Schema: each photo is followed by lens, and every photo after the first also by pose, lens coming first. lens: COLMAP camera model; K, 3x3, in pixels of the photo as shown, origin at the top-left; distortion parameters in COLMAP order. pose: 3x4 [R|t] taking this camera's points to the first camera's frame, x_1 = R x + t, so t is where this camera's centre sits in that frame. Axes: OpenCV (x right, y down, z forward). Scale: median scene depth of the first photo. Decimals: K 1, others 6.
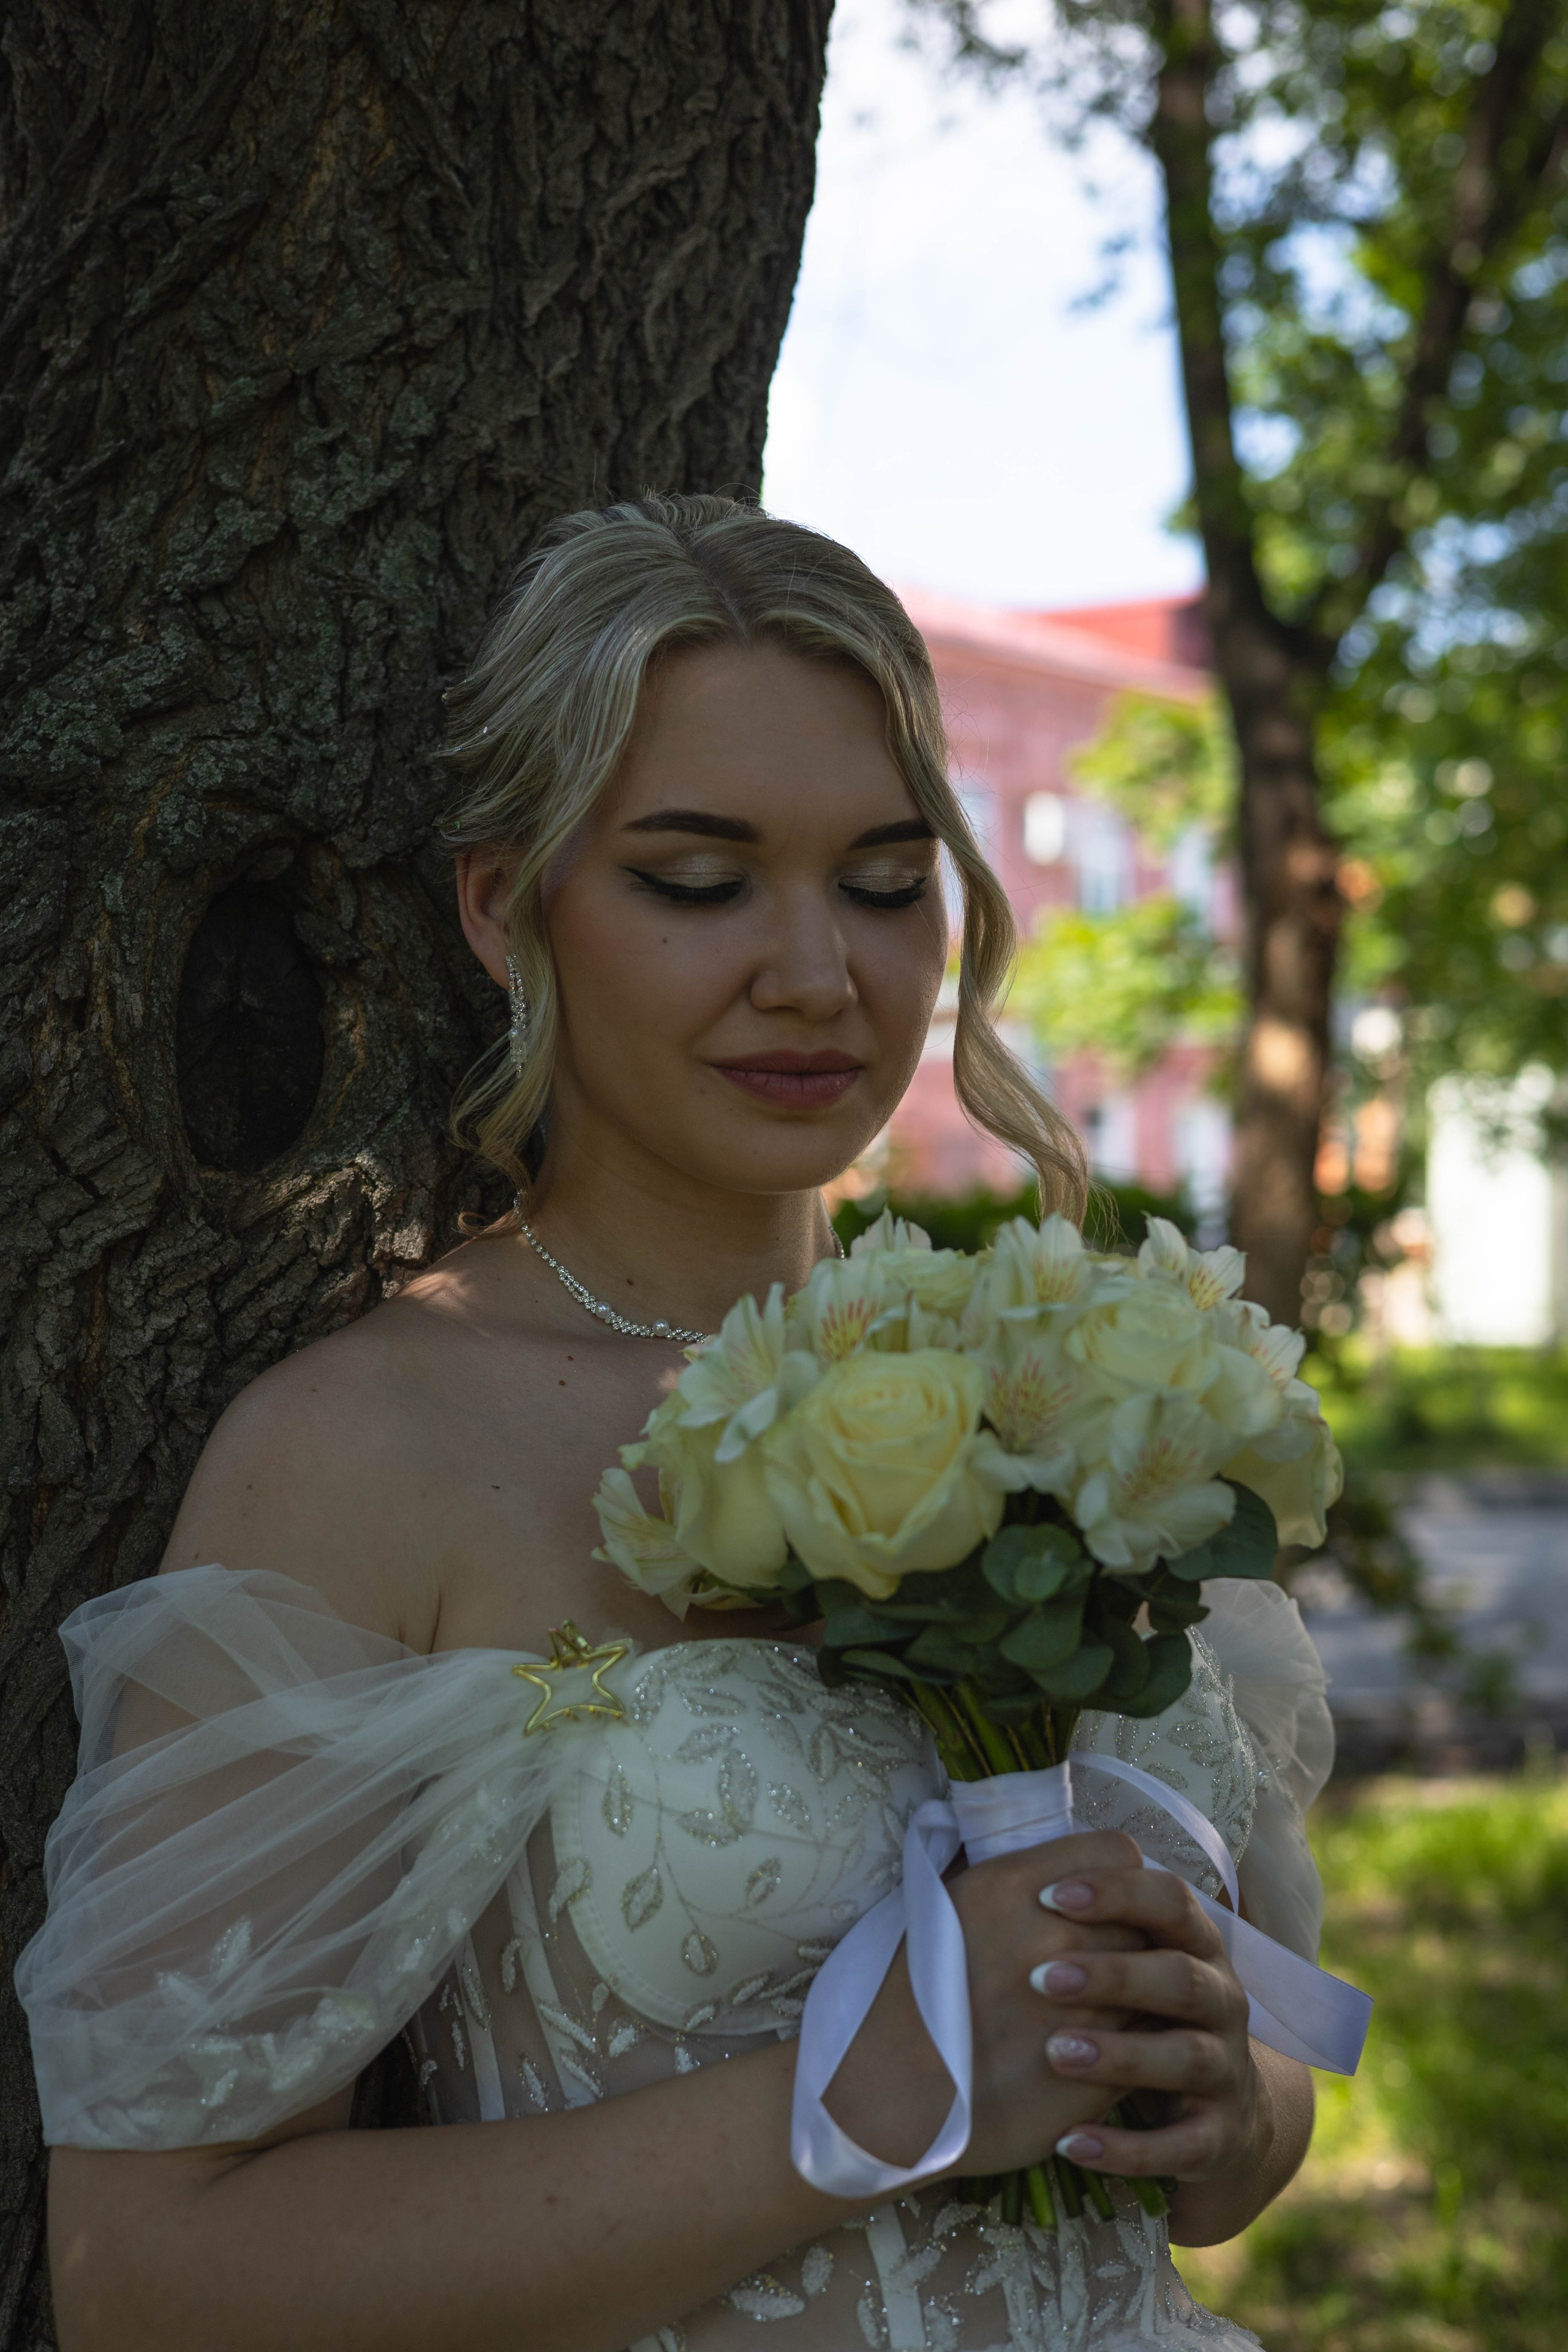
lens RADIAL K [[3390.2, 0, 784.0], [0, 3390.2, 1176.0], [0, 0, 1]] dist [-0.023366, -0.001773]
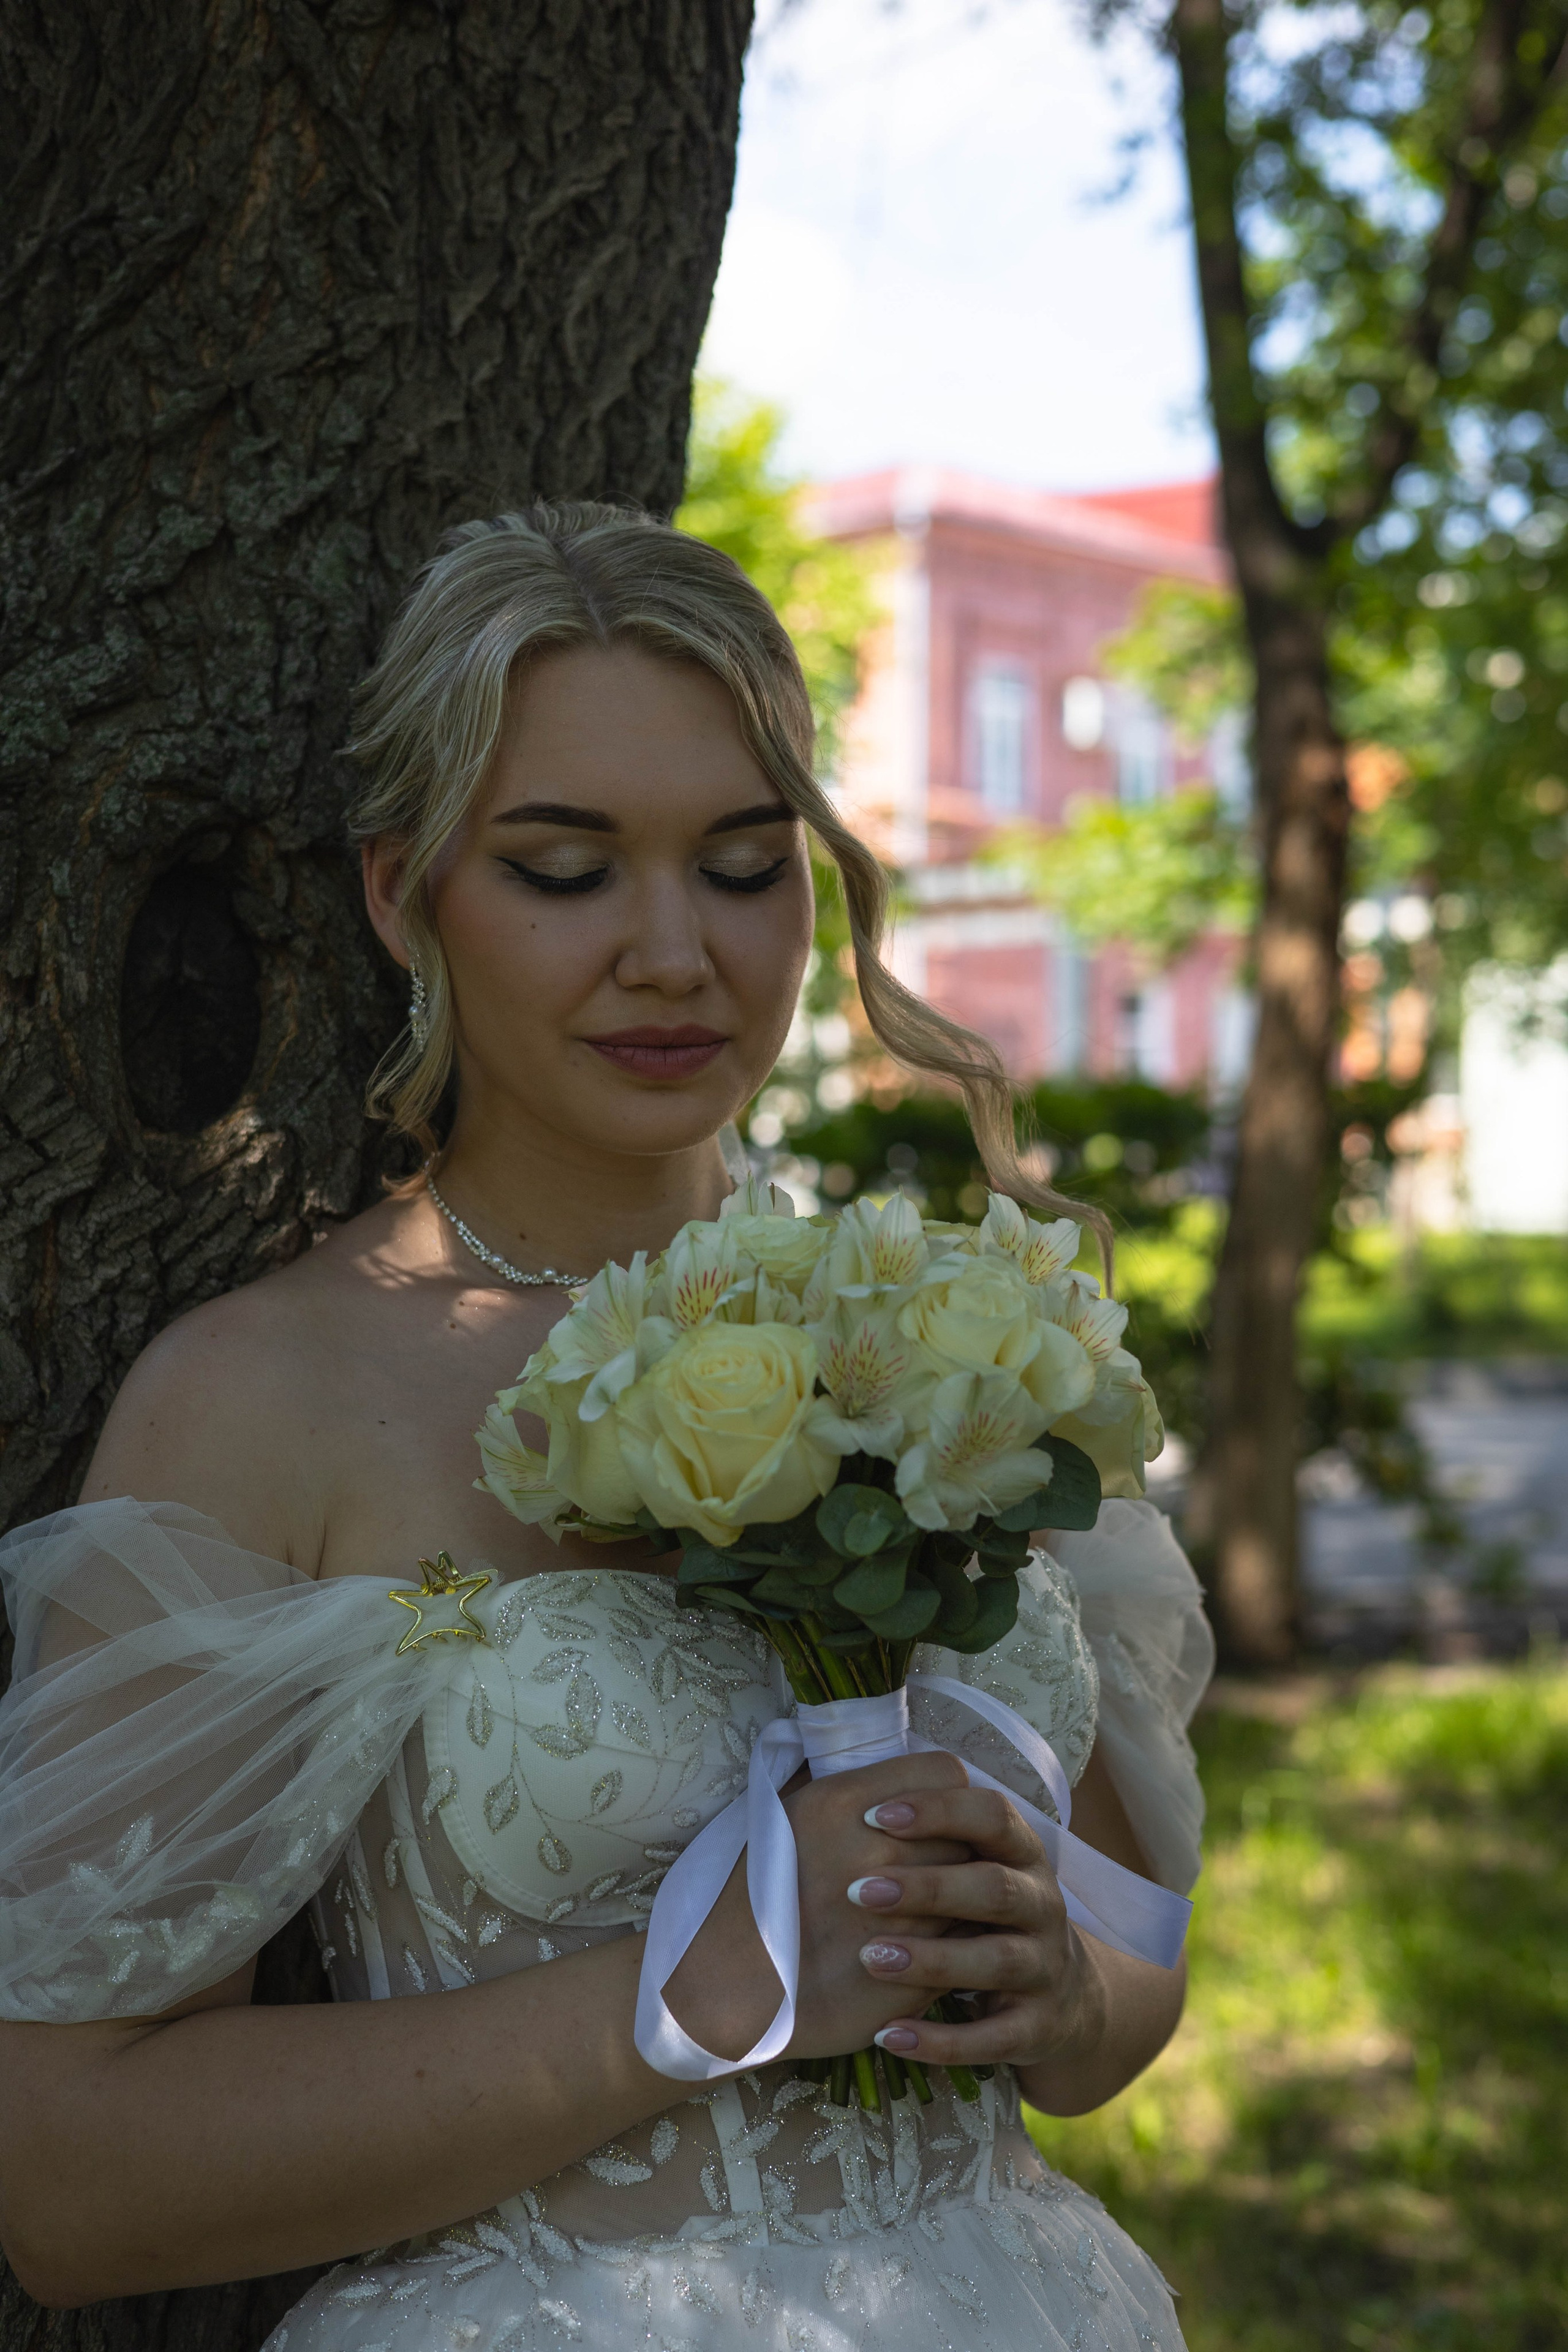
lens RADIAL K [[3456.6, 0, 784.0], [0, 3456.6, 1176.0], [0, 0, 1]] dist [-0.020610, -0.020459]
pose [[0.999608, 0.003252, -0.027795, 0.061816], [-0.002062, 0.999085, 0.042714, -0.034406], [0.027909, -0.042640, 0.998701, -0.097537]]
